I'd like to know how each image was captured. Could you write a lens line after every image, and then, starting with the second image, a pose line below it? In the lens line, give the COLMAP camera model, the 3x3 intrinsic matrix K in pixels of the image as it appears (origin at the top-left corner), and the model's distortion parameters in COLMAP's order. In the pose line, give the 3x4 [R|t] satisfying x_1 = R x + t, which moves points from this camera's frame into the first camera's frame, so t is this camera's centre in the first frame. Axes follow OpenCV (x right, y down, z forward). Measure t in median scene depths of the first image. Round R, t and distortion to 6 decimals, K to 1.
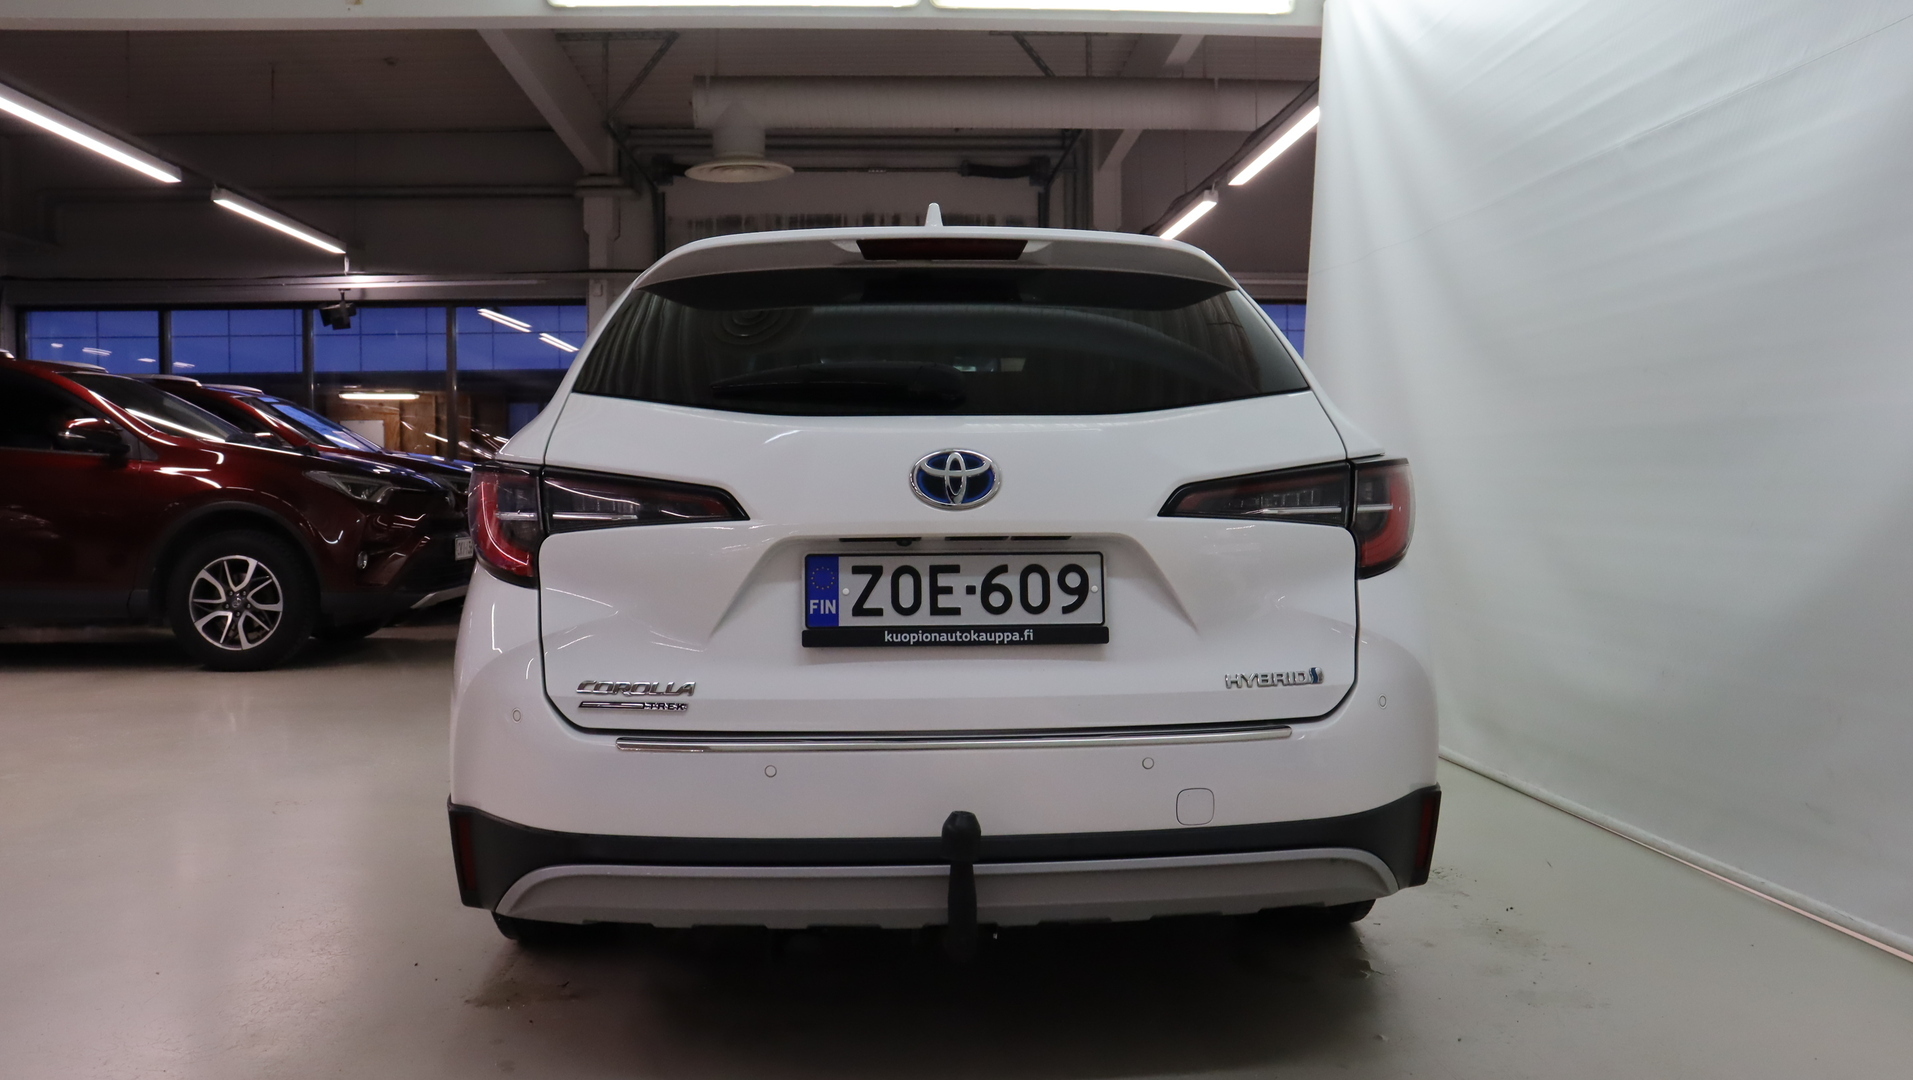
lens RADIAL K [[1565.2, 0, 966.9], [0, 1565.2, 535.8], [0, 0, 1]] dist [-0.152139, 0.116796]
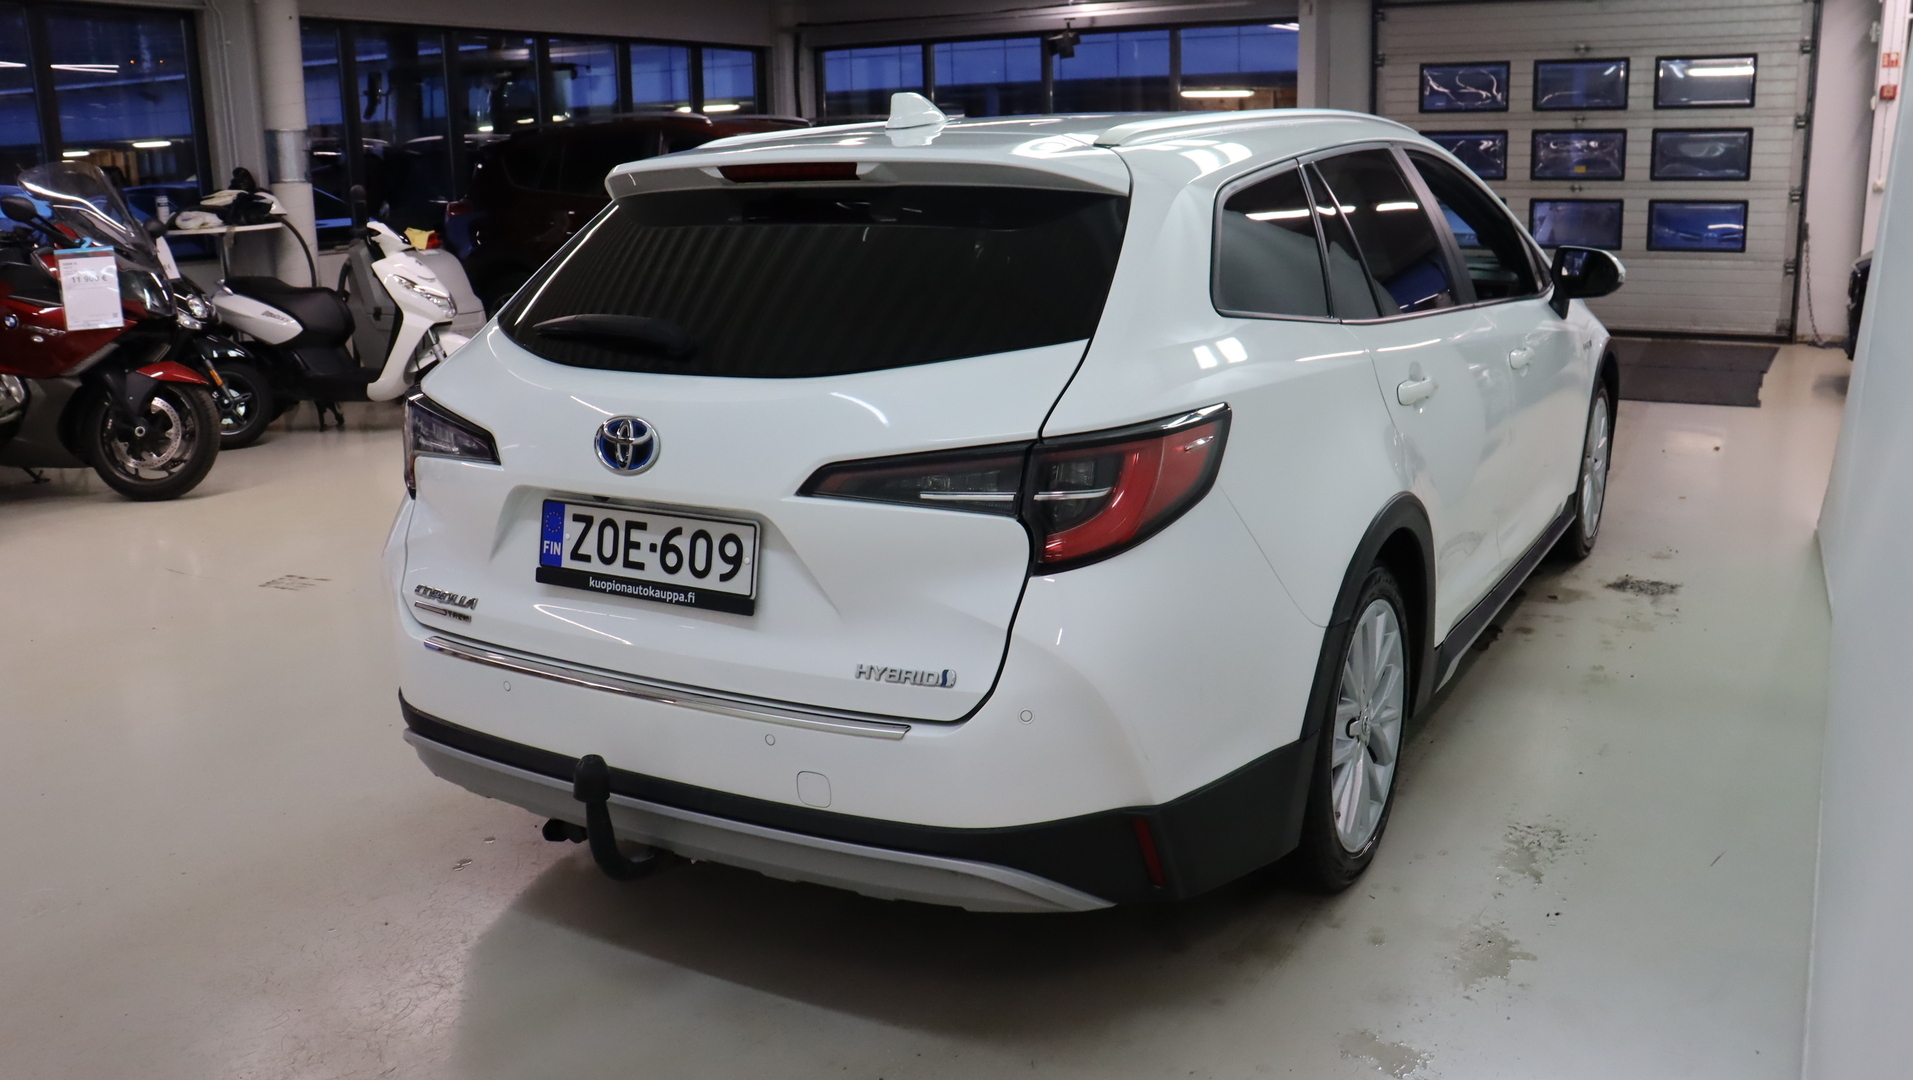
lens RADIAL K [[1565.2, 0, 948.4], [0, 1565.2, 536.2], [0, 0, 1]] dist [-0.152139, 0.116796]
pose [[0.831551, 0.116073, -0.543186, 0.737219], [-0.001657, 0.978436, 0.206543, -0.190157], [0.555446, -0.170851, 0.813812, 0.257283]]
